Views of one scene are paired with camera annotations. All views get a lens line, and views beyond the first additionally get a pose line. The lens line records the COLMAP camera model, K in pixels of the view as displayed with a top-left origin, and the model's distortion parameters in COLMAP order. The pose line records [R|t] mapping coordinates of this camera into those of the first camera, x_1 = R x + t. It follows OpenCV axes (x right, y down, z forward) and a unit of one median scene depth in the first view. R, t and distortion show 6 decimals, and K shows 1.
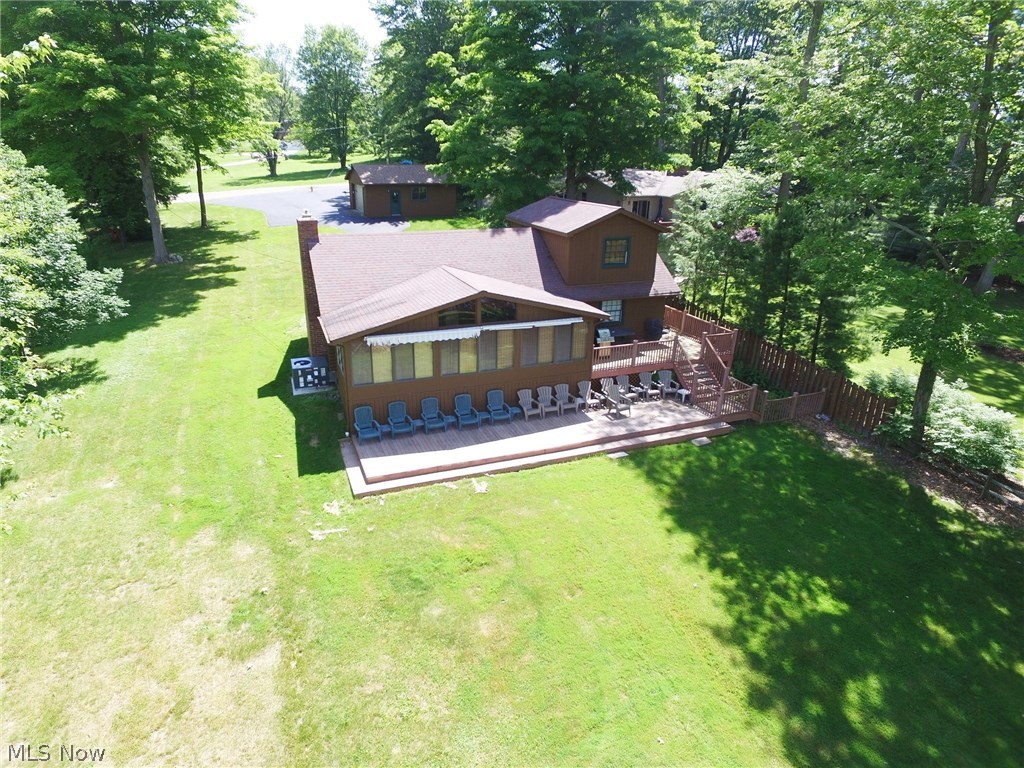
lens RADIAL K [[595.4, 0, 510.9], [0, 595.4, 391.4], [0, 0, 1]] dist [-0.005038, 0.000315]
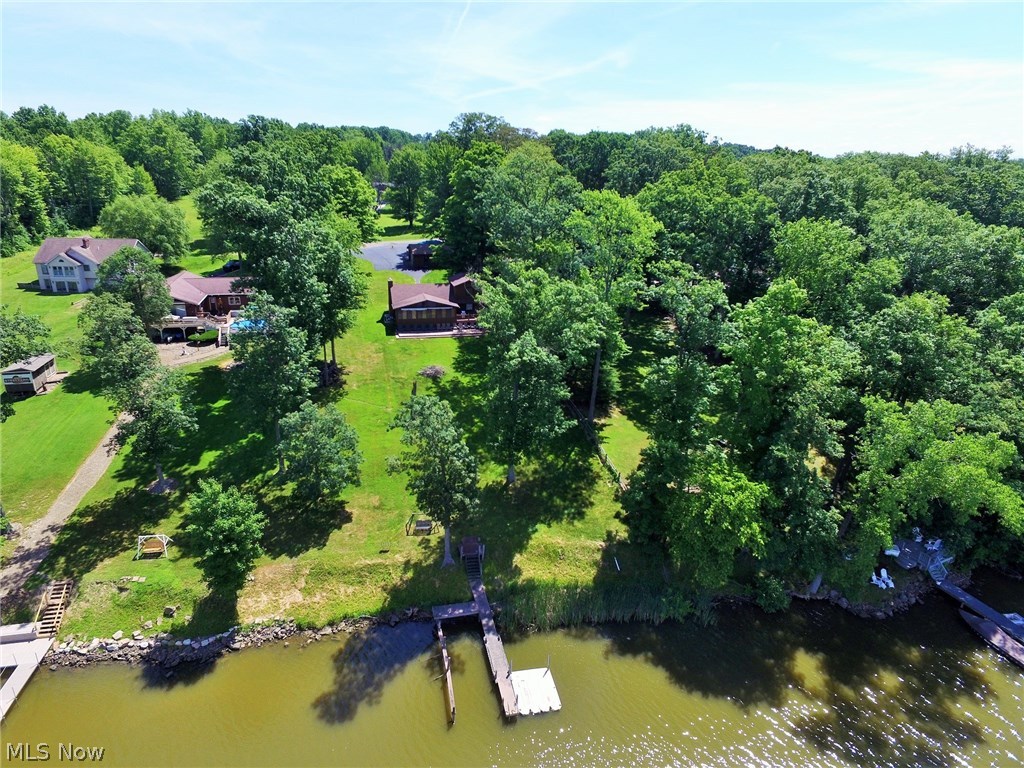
lens RADIAL K [[595.4, 0, 515.4], [0, 595.4, 376.2], [0, 0, 1]] dist [-0.005038, 0.000315]
pose [[0.993453, 0.057827, -0.098523, 0.995150], [-0.061415, 0.997541, -0.033773, 0.474822], [0.096327, 0.039603, 0.994562, -3.110008]]
